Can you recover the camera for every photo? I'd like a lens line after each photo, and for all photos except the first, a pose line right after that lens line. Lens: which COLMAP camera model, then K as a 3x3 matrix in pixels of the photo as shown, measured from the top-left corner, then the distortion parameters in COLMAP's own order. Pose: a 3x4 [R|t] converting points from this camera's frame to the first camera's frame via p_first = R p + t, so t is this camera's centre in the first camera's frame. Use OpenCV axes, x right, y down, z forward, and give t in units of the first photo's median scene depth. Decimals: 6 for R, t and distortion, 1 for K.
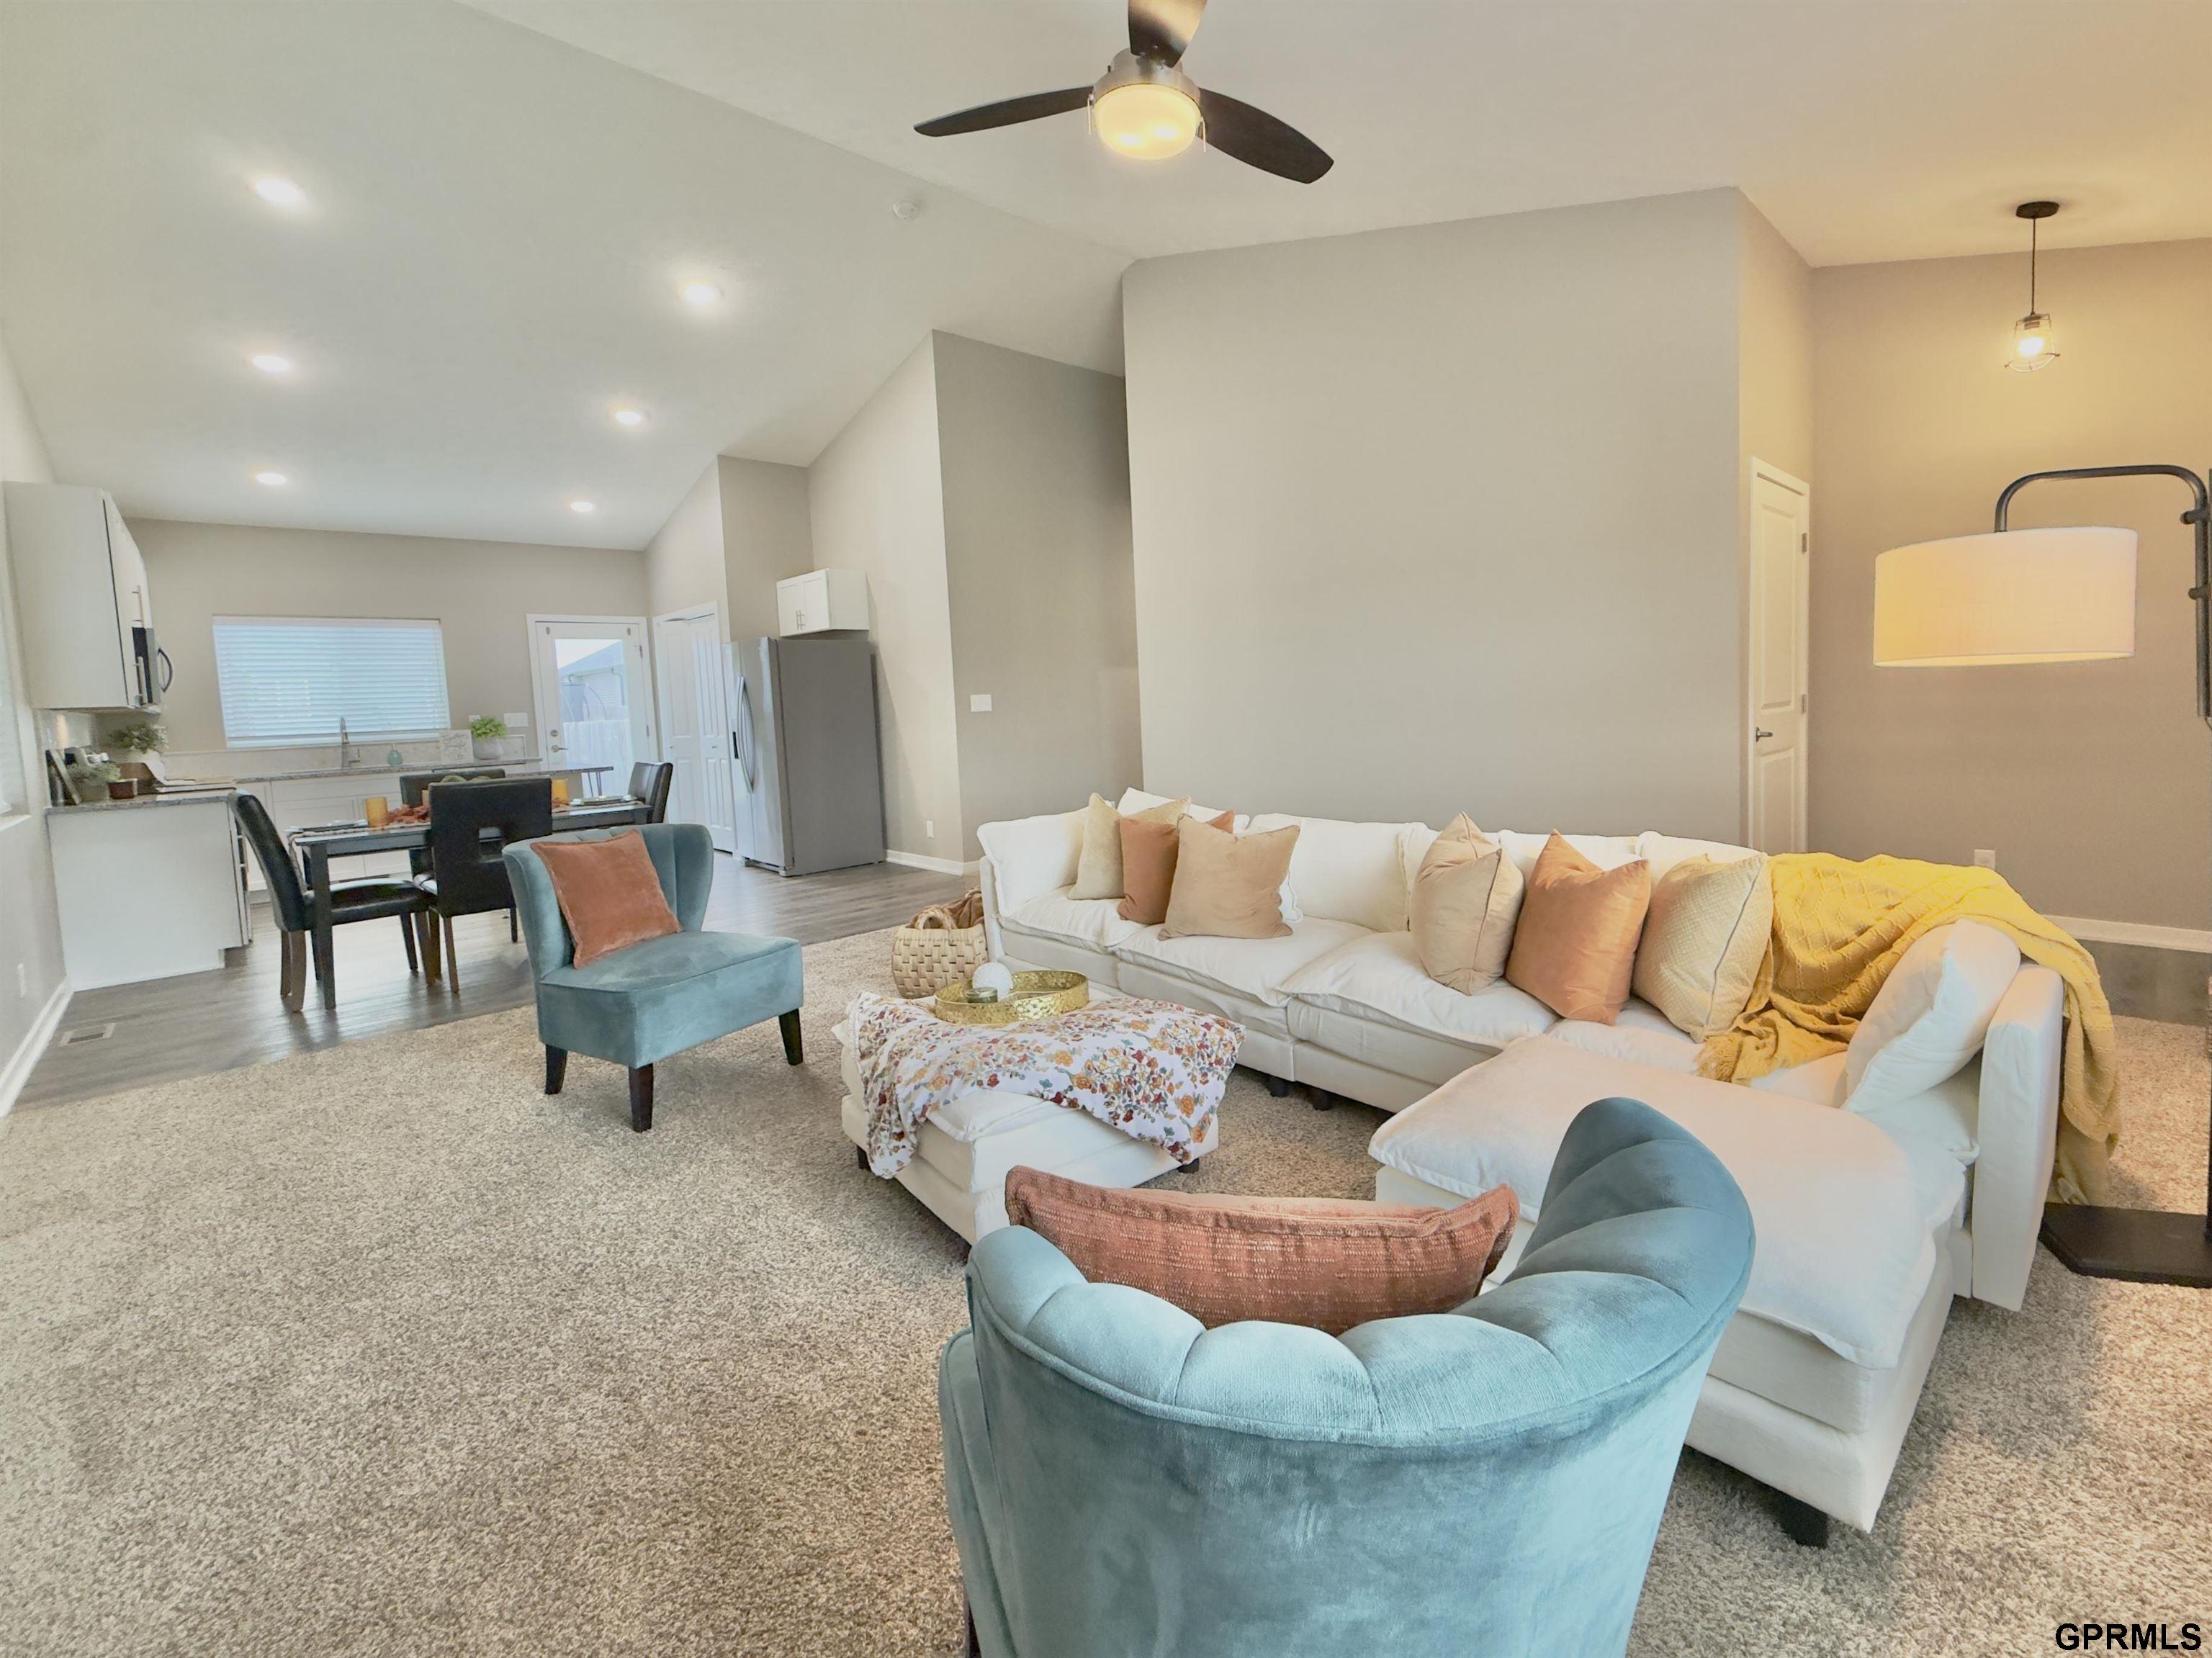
lens RADIAL K [[980.9, 0, 1208.1], [0, 980.9, 764.4], [0, 0, 1]] dist [0.000799, 0.000102]
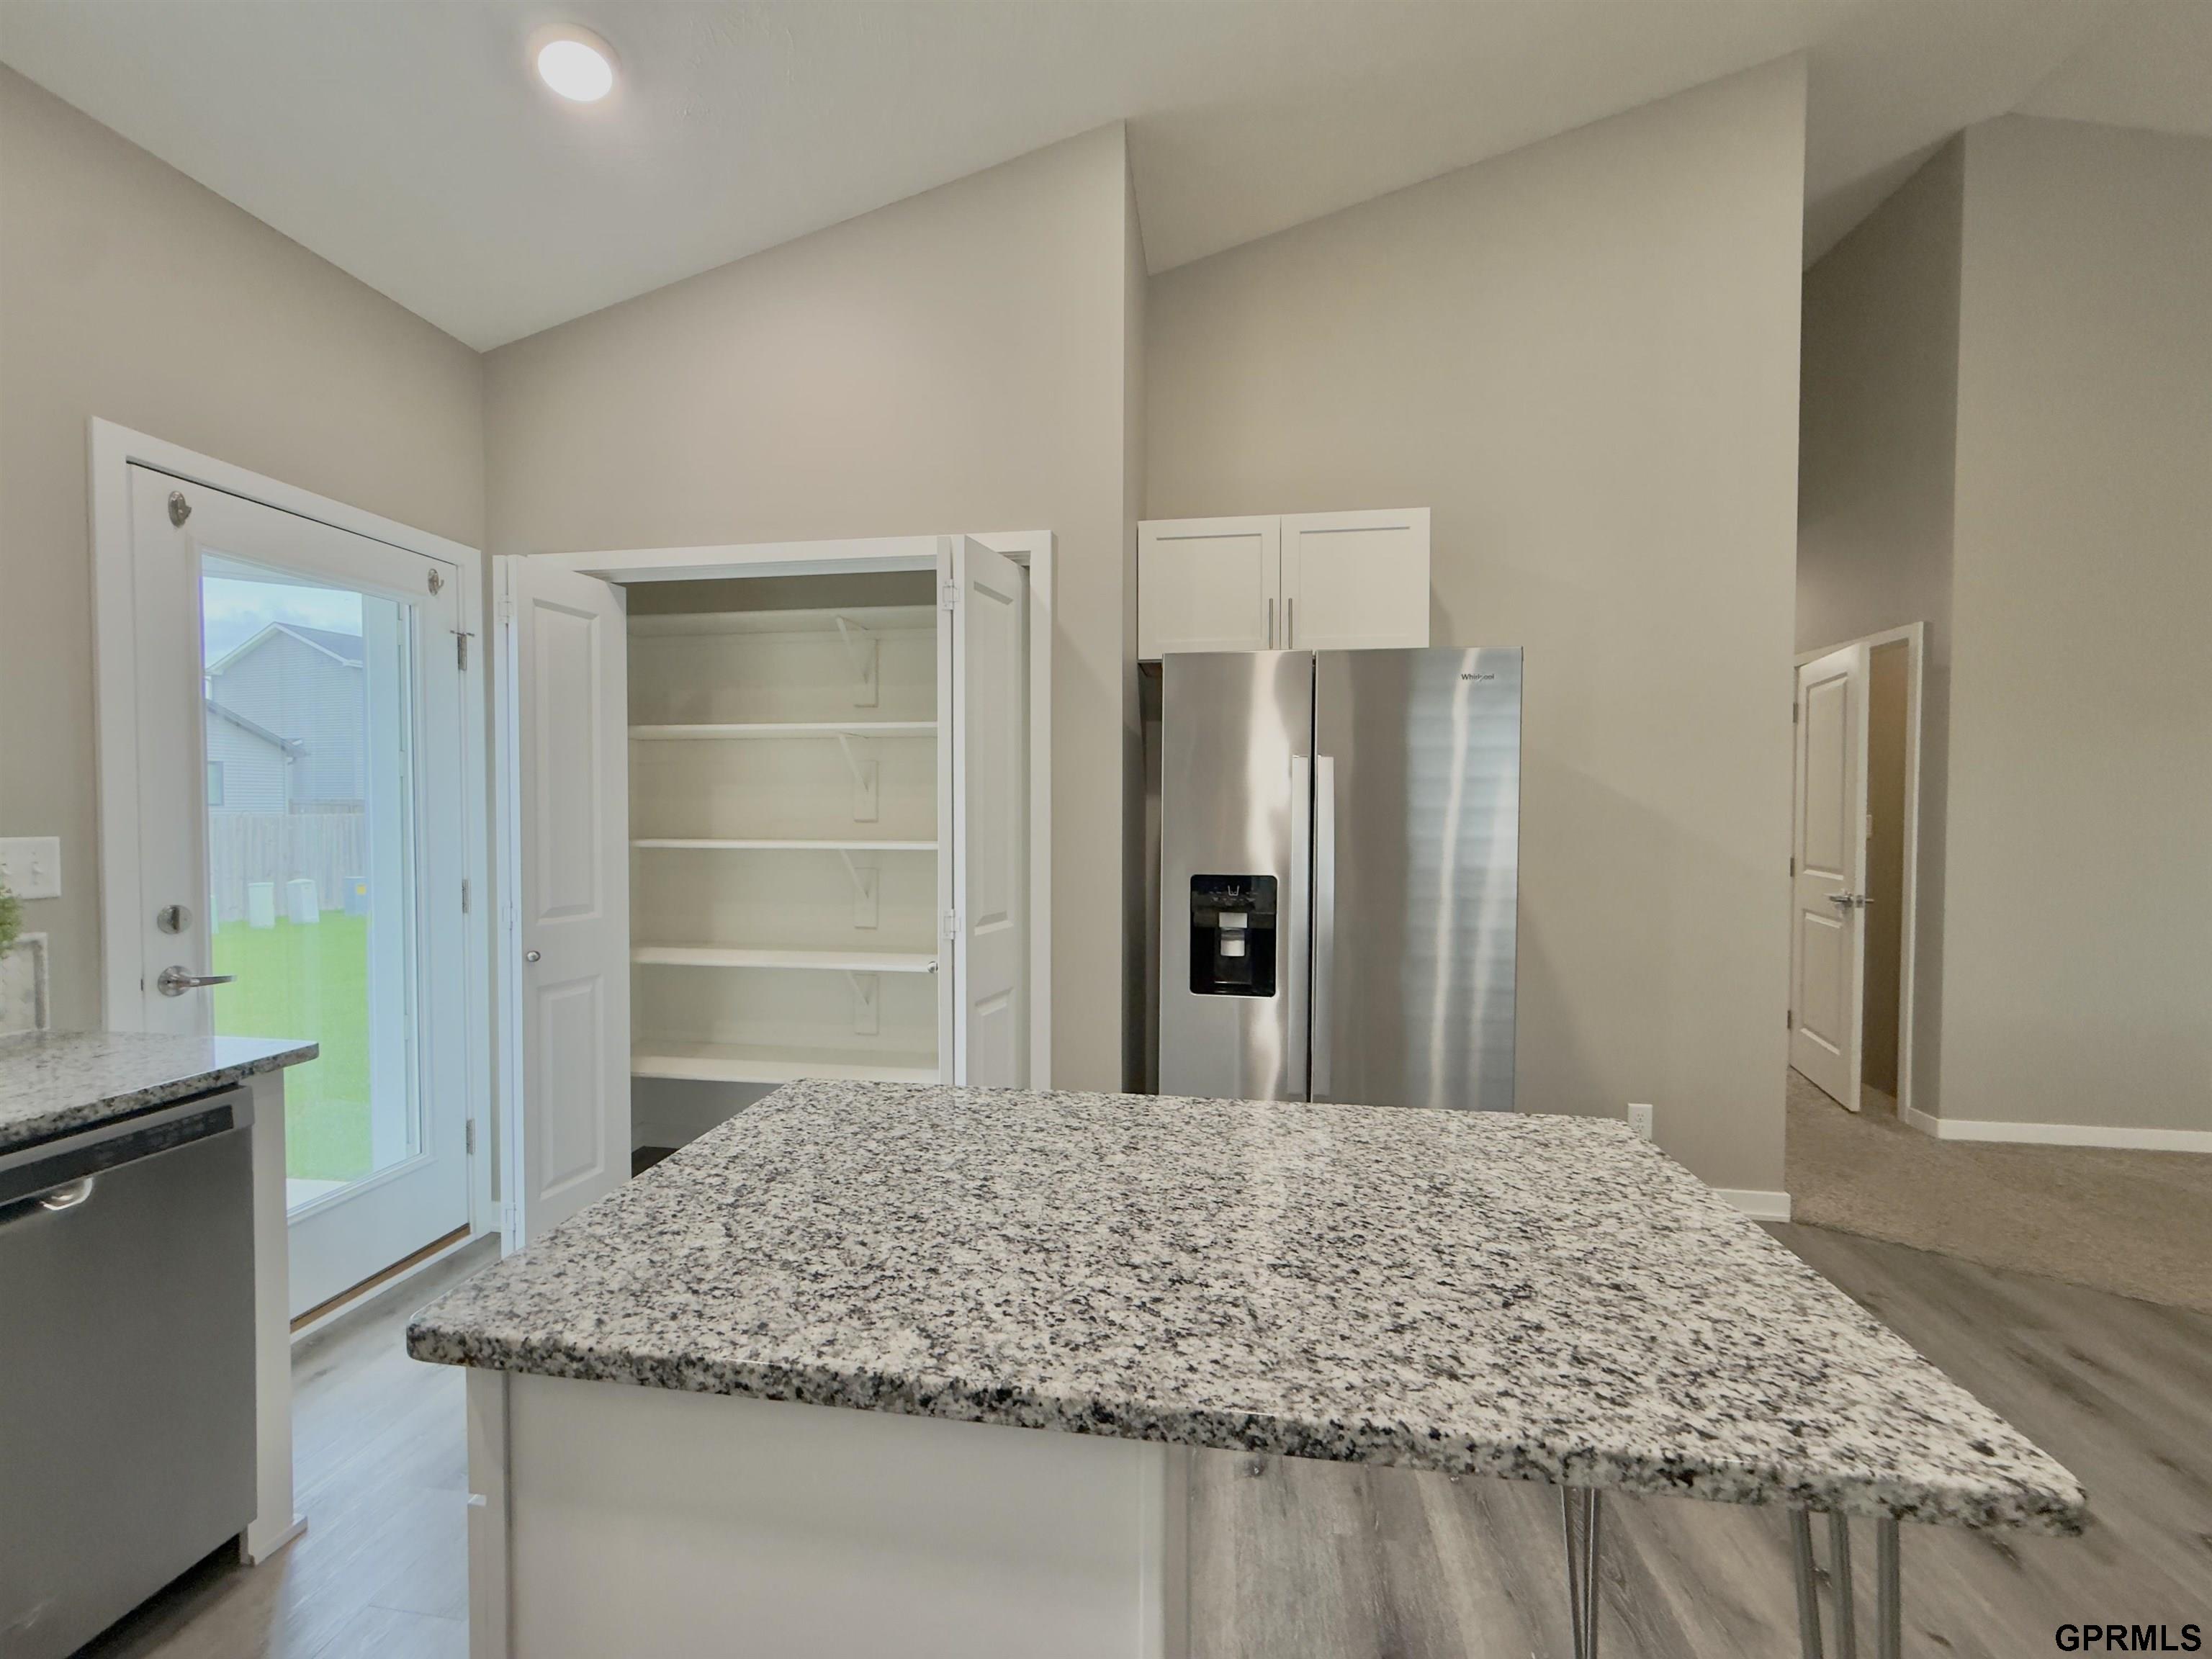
lens RADIAL K [[883.6, 0, 1100.7], [0, 883.6, 830.3], [0, 0, 1]] dist [-0.000283, 0.000355]
pose [[0.808956, 0.024104, 0.587374, -0.690571], [0.013545, 0.998130, -0.059614, -0.042855], [-0.587712, 0.056181, 0.807117, 0.770010]]
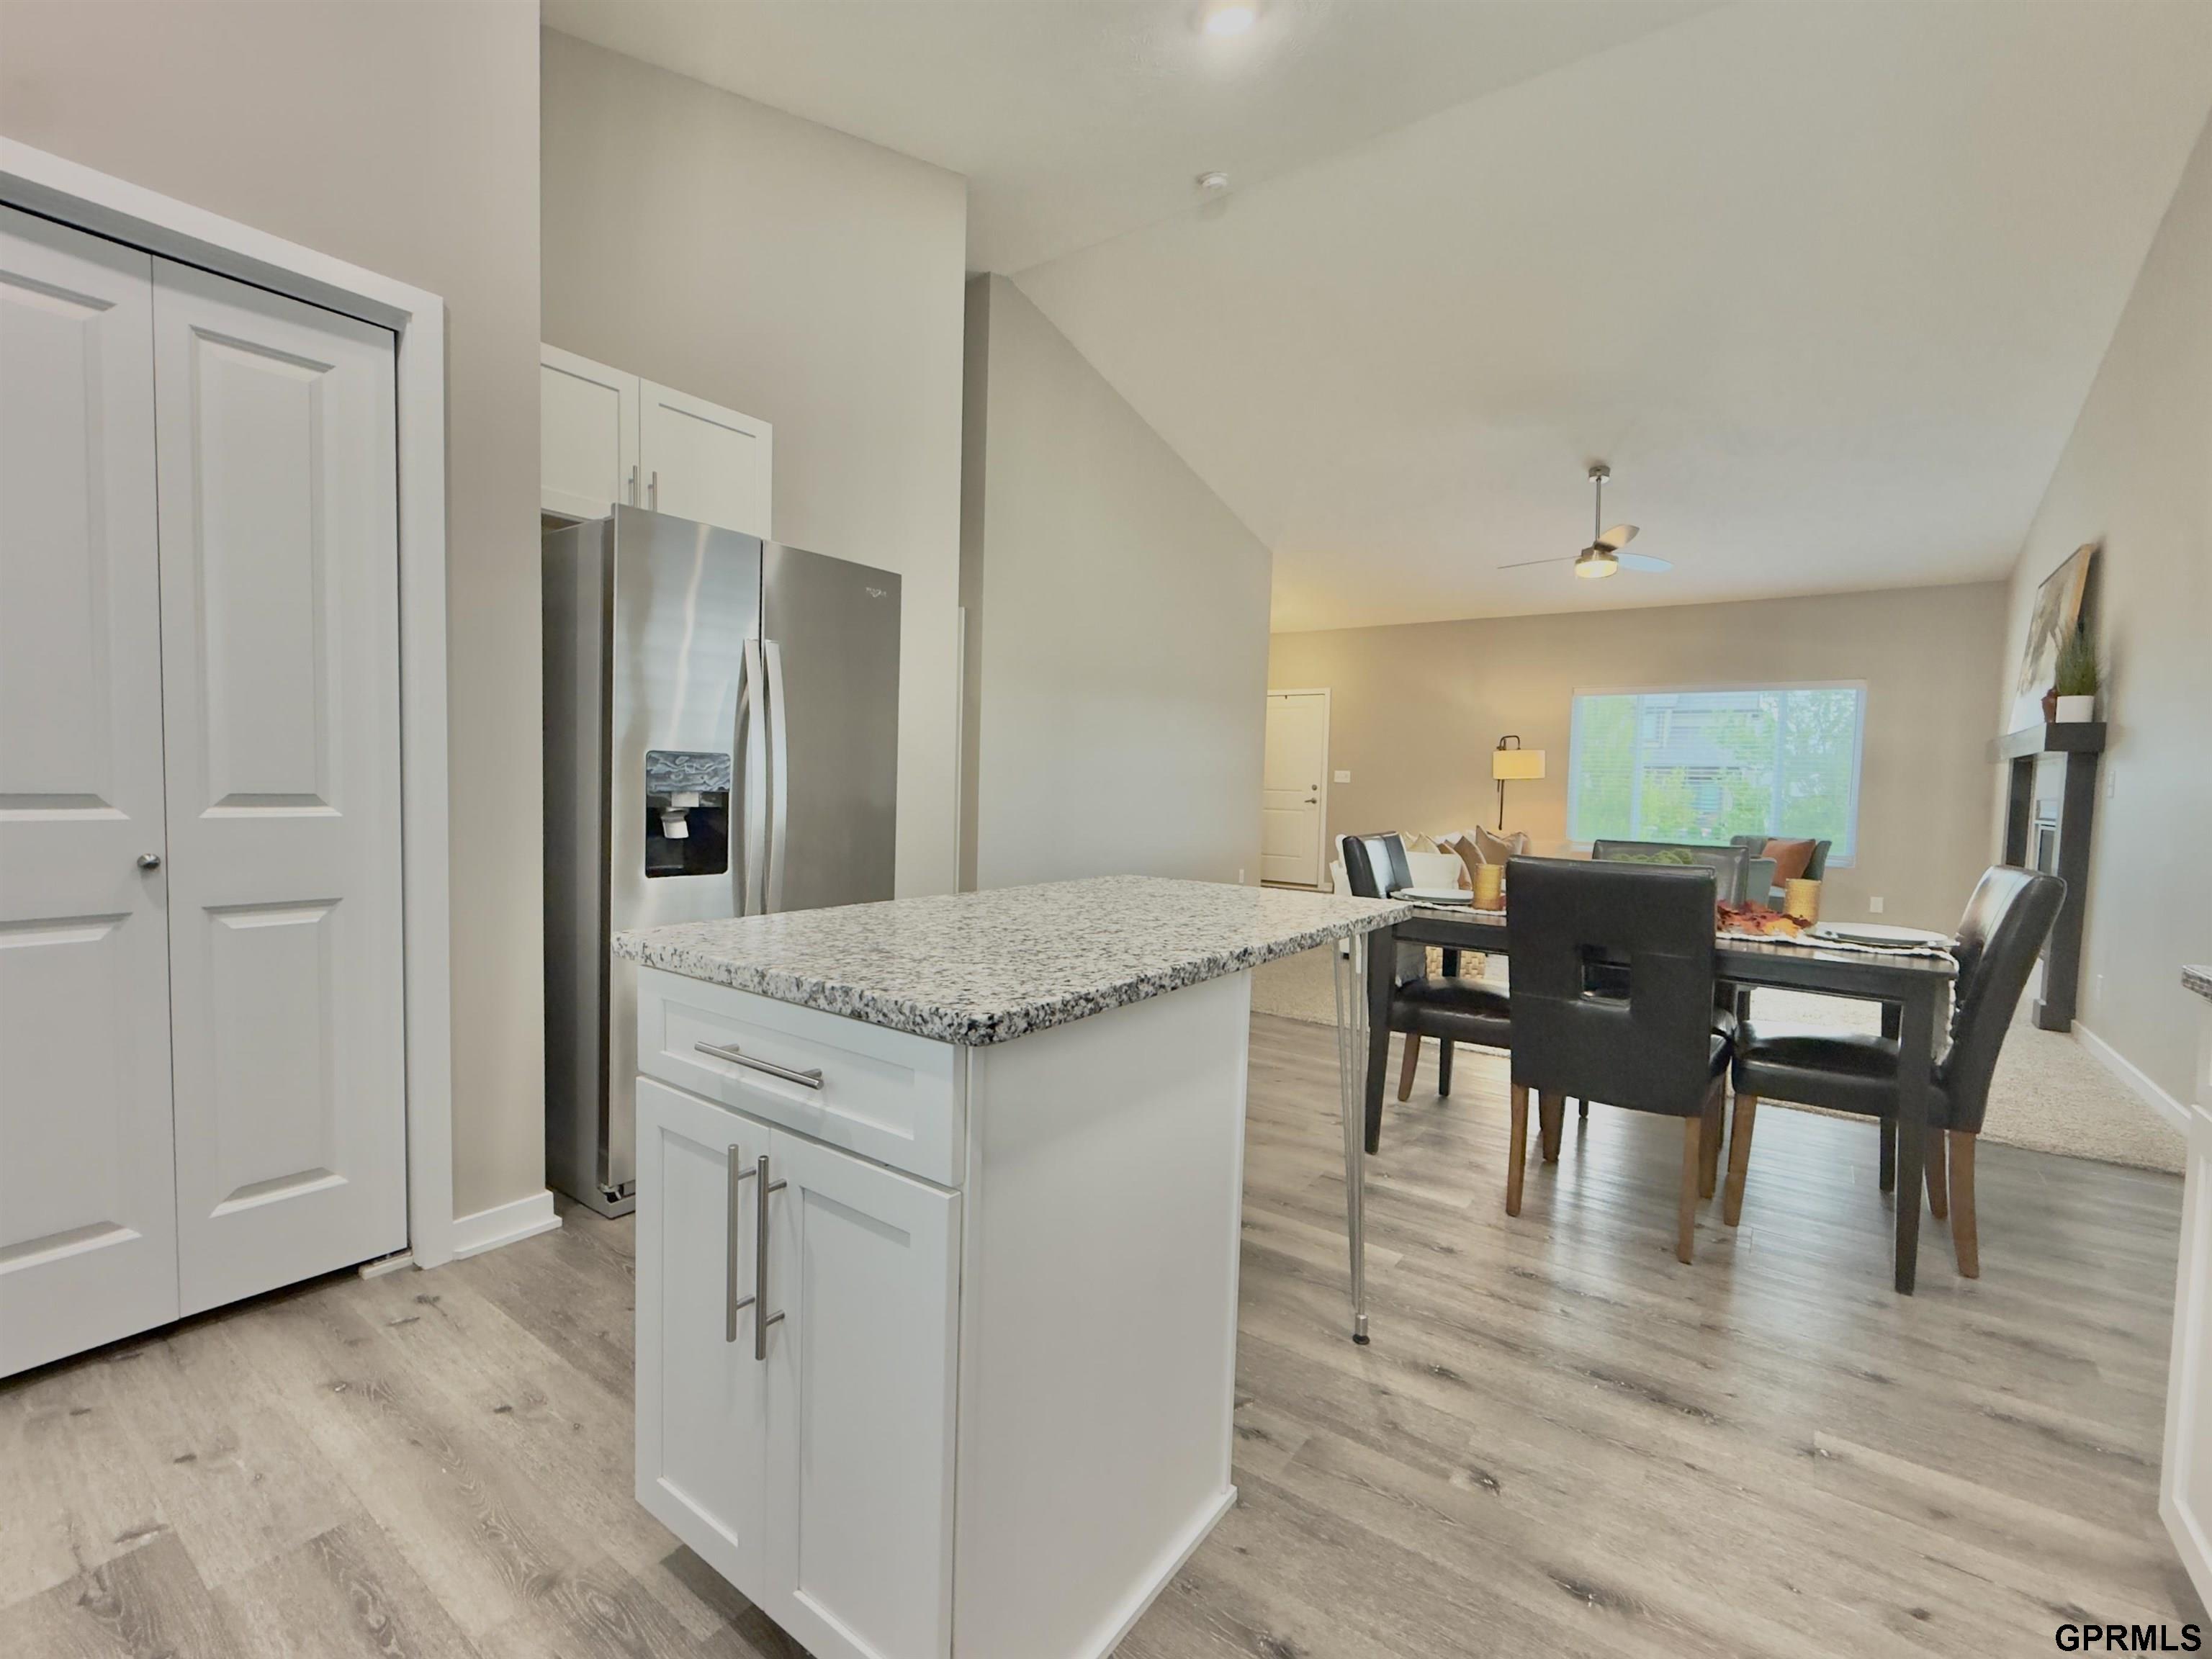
lens RADIAL K [[970.5, 0, 1107.1], [0, 970.5, 818.6], [0, 0, 1]] dist [-0.001263, 0.000211]
pose [[-0.146672, -0.009324, 0.989141, -0.817930], [0.052648, 0.998465, 0.017218, -0.020841], [-0.987783, 0.054601, -0.145956, 0.900339]]
